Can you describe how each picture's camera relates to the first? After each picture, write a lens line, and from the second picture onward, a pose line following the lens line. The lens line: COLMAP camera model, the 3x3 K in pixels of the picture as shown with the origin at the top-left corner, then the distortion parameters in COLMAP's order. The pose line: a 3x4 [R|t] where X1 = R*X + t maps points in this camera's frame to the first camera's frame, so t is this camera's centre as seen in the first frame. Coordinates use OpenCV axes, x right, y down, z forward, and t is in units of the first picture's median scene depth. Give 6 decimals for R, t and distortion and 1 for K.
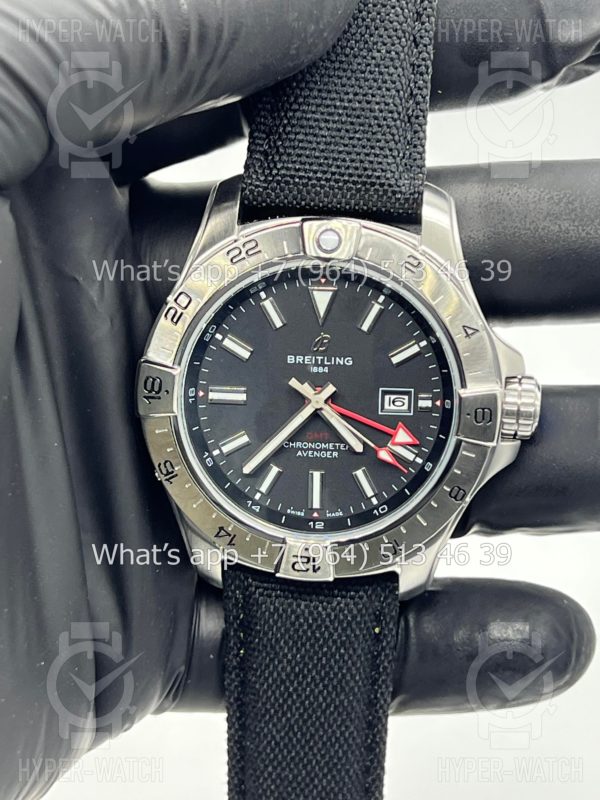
lens RADIAL K [[1771.6, 0, 275.3], [0, 1771.6, 399.5], [0, 0, 1]] dist [0.008062, 0.283867]
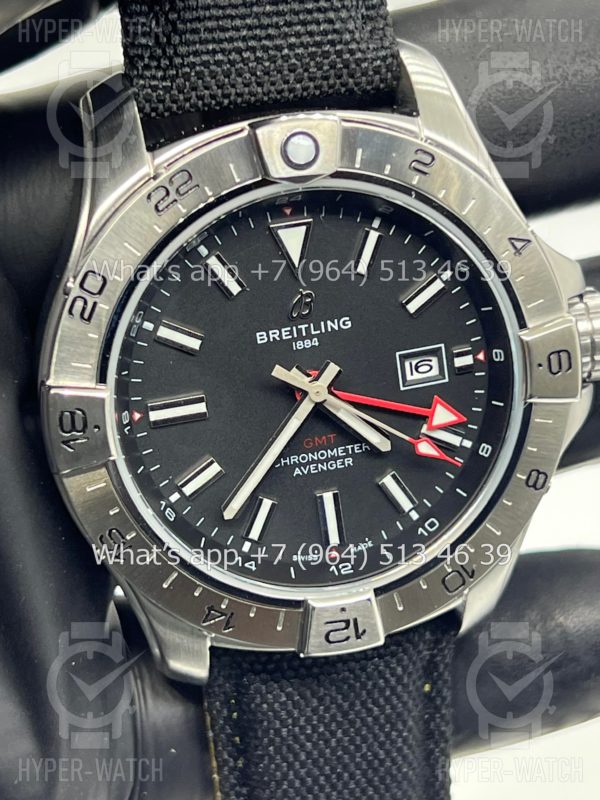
lens RADIAL K [[1771.6, 0, 275.3], [0, 1771.6, 399.5], [0, 0, 1]] dist [0.008062, 0.283867]
pose [[0.951657, -0.211776, 0.222487, -0.139083], [0.197418, 0.976613, 0.085170, -0.055604], [-0.235321, -0.037130, 0.971208, 0.354132]]
